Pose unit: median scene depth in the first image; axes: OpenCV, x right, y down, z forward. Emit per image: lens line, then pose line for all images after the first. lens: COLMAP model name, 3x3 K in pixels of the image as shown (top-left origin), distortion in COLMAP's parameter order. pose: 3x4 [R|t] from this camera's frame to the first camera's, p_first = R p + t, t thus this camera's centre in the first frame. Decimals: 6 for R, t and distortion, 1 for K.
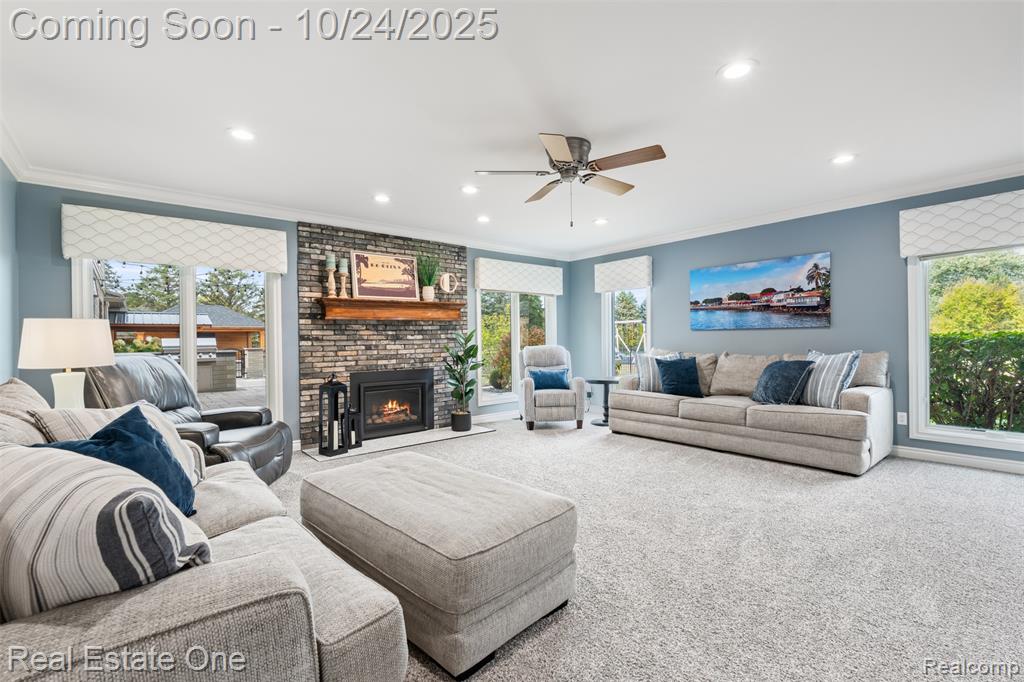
lens RADIAL K [[451.8, 0, 519.8], [0, 451.8, 341.6], [0, 0, 1]] dist [-0.002142, 0.000673]
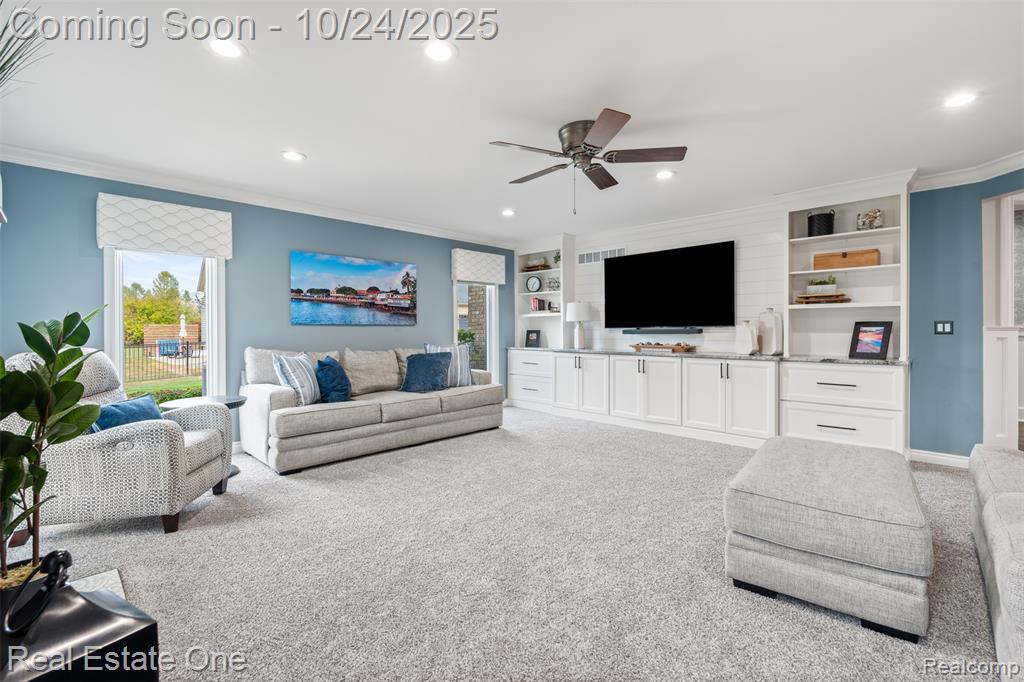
lens RADIAL K [[451.8, 0, 519.8], [0, 451.8, 332.6], [0, 0, 1]] dist [-0.002142, 0.000673]
pose [[-0.091938, -0.003541, 0.995758, -0.545634], [-0.000738, 0.999994, 0.003488, -0.015238], [-0.995764, -0.000414, -0.091940, 0.774580]]
